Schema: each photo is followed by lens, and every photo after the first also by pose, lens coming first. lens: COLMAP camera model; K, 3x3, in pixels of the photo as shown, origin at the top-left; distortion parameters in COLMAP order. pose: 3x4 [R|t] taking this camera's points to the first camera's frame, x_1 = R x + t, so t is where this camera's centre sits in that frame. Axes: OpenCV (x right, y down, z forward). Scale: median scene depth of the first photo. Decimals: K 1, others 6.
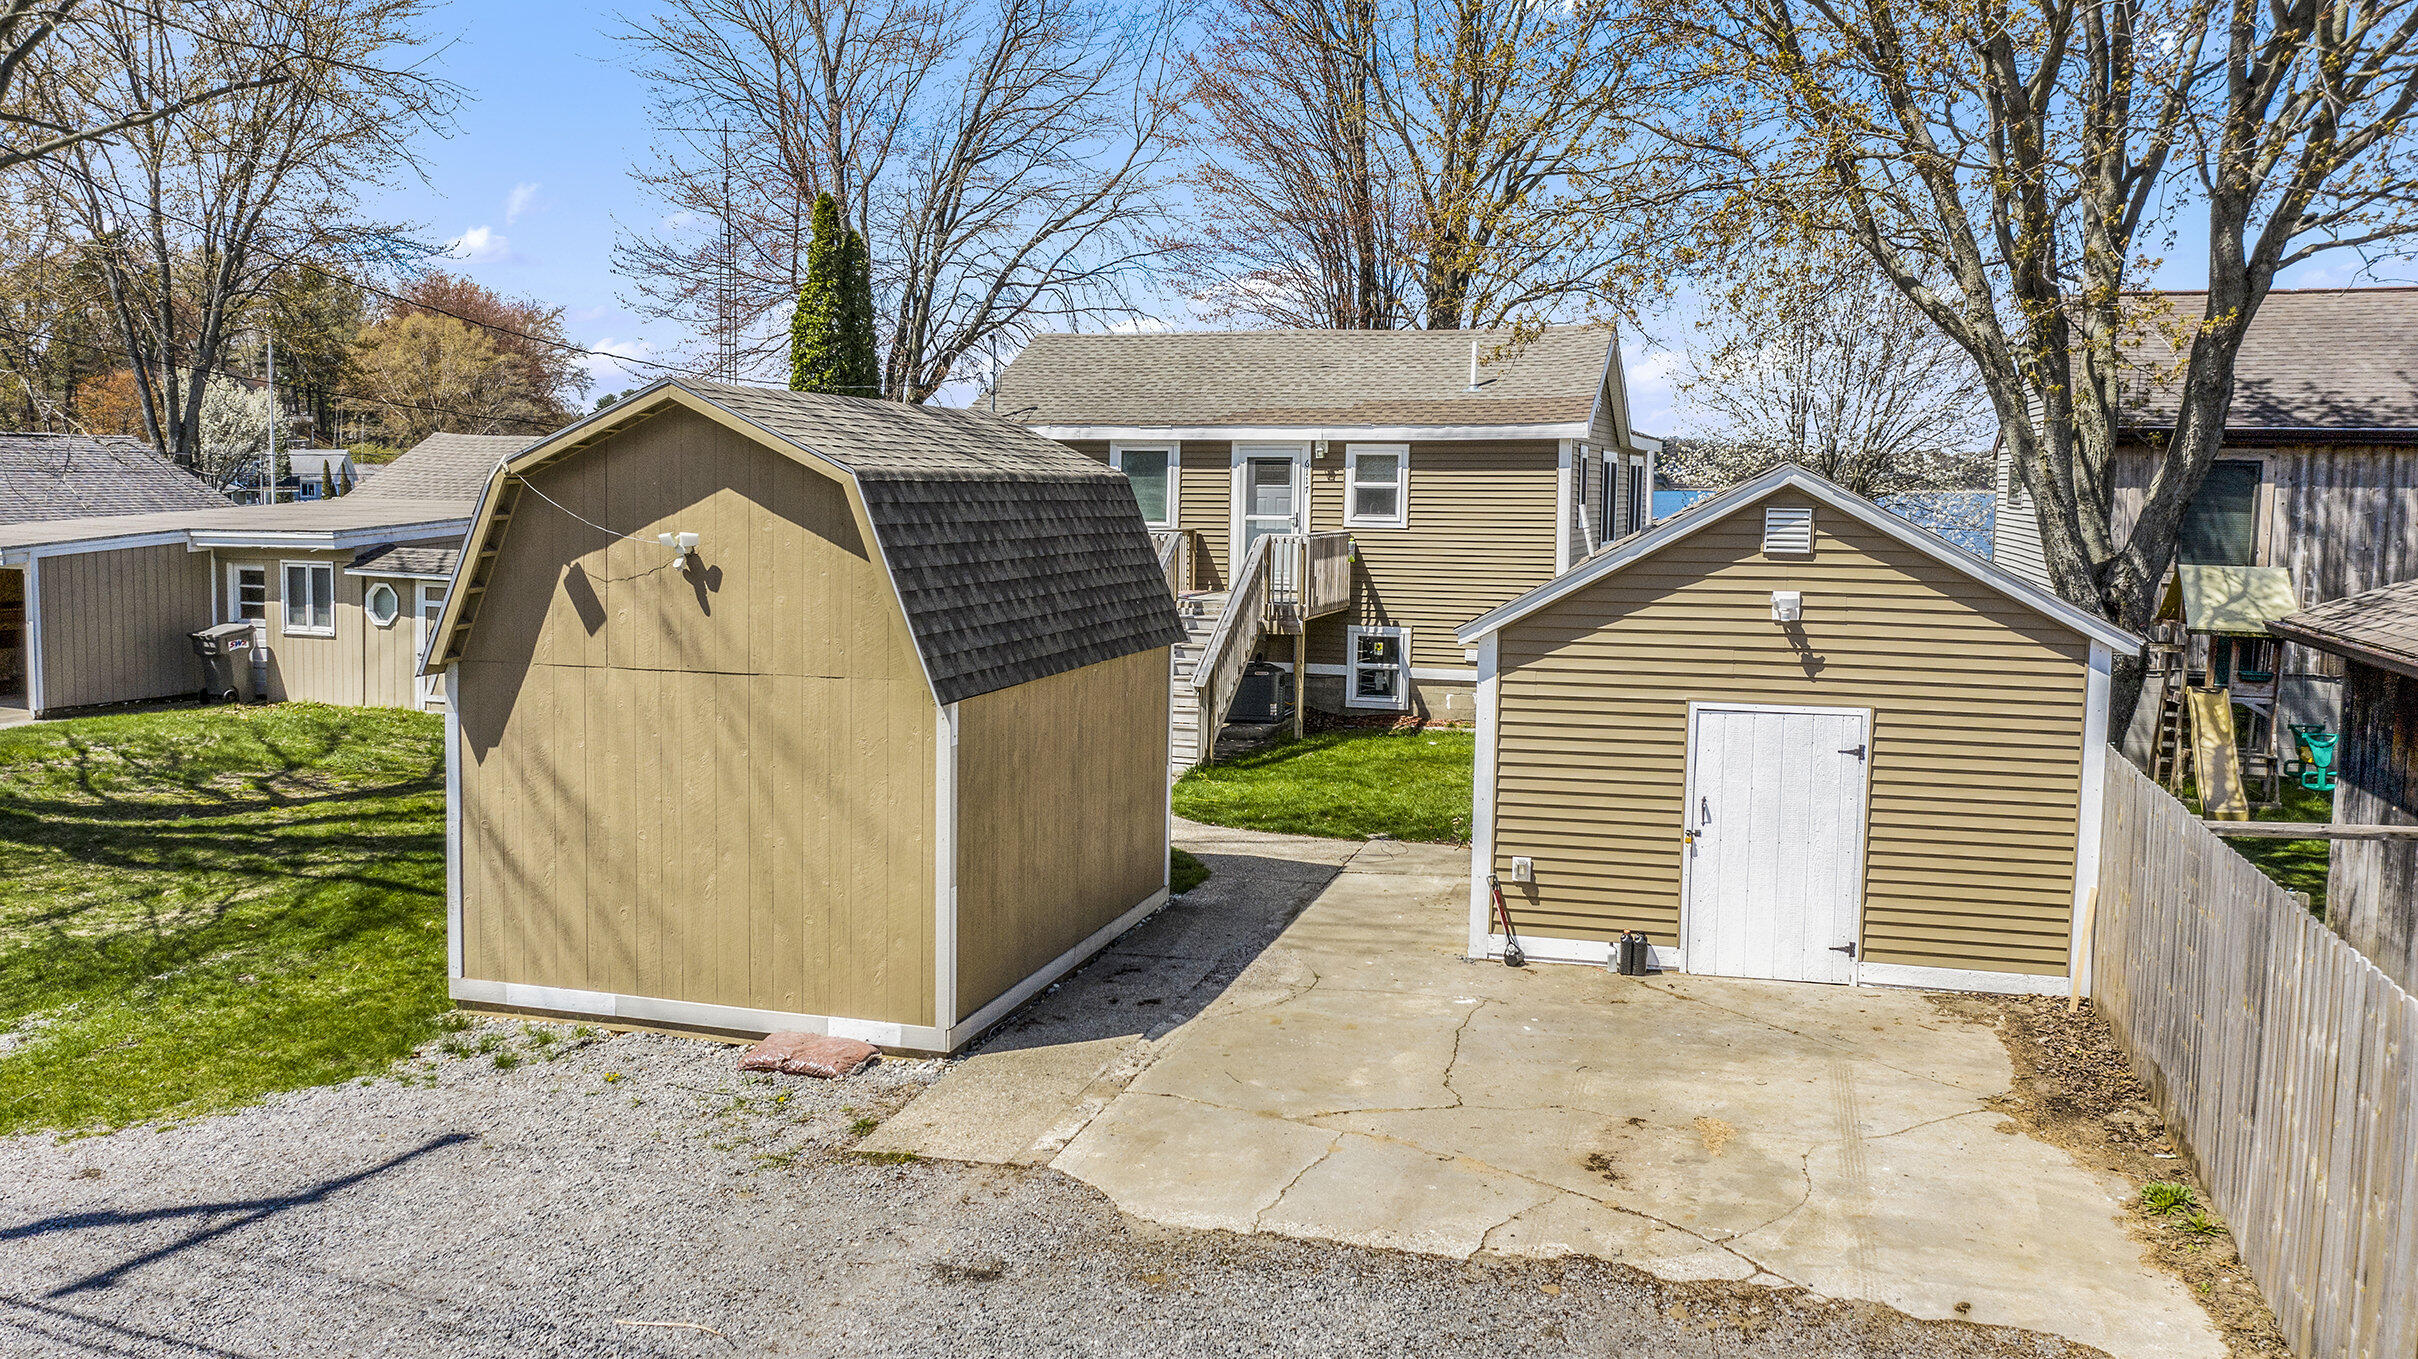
lens RADIAL K [[1946.5, 0, 1195.2], [0, 1946.5, 668.6], [0, 0, 1]] dist [-0.011257, -0.008358]
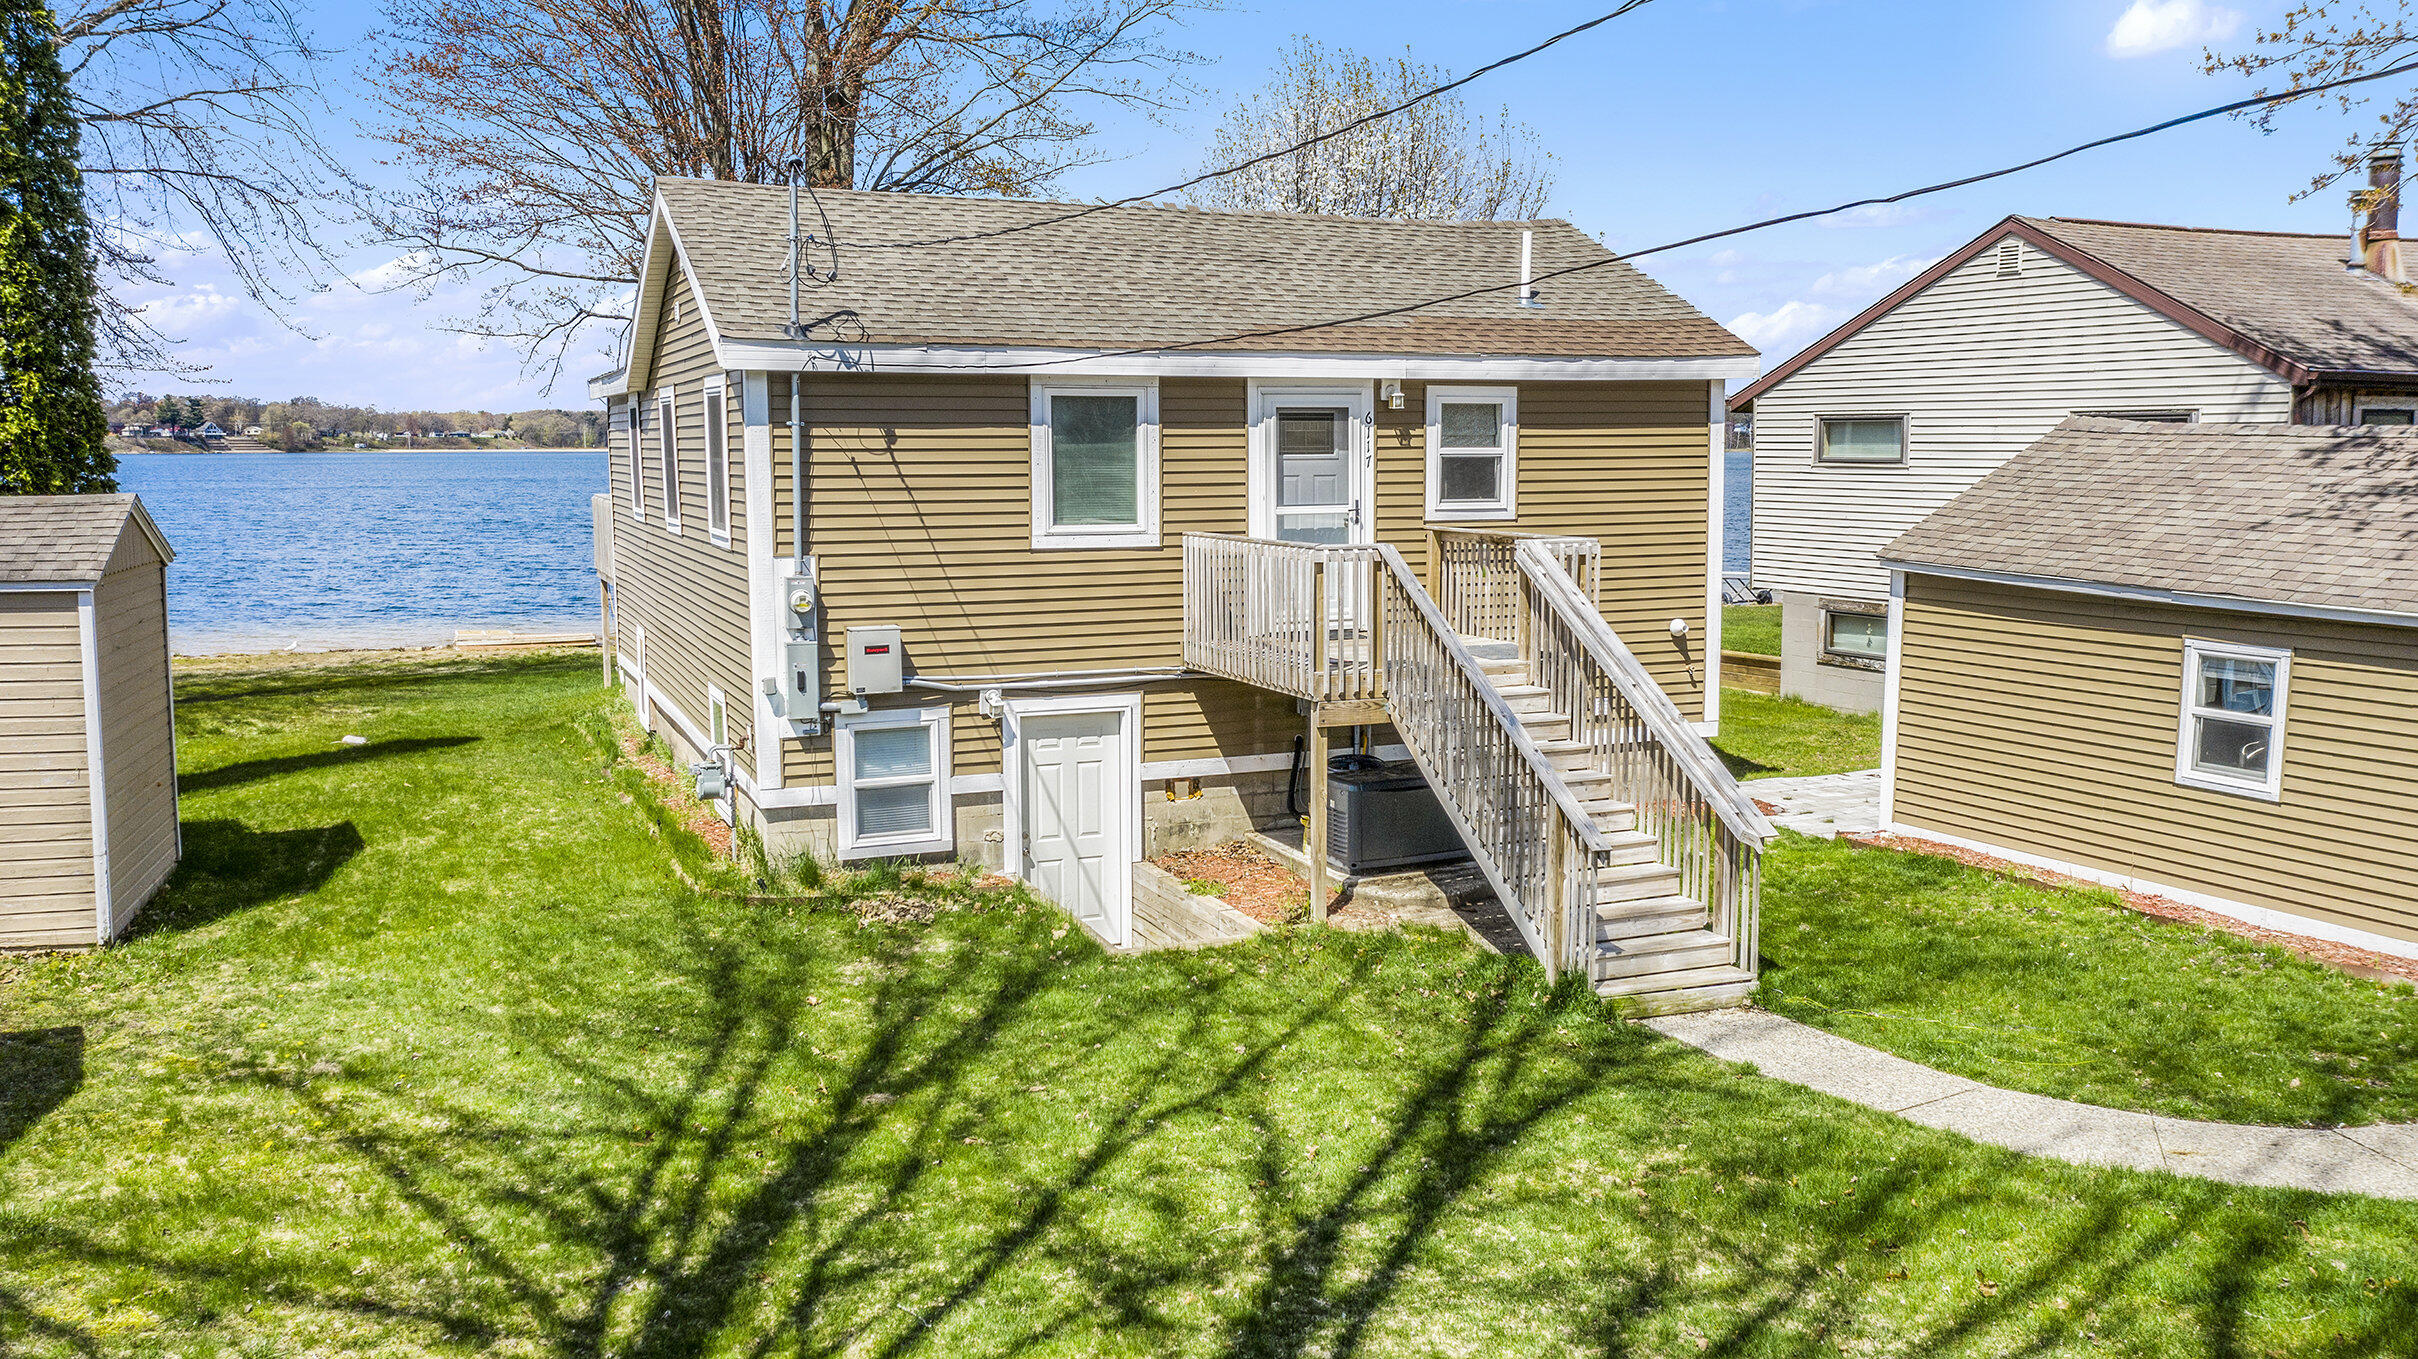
lens RADIAL K [[1946.5, 0, 1201.2], [0, 1946.5, 674.0], [0, 0, 1]] dist [-0.011257, -0.008358]
pose [[0.757791, -0.094497, 0.645618, -0.384561], [0.066047, 0.995484, 0.068184, -0.071551], [-0.649146, -0.009028, 0.760610, 0.578976]]
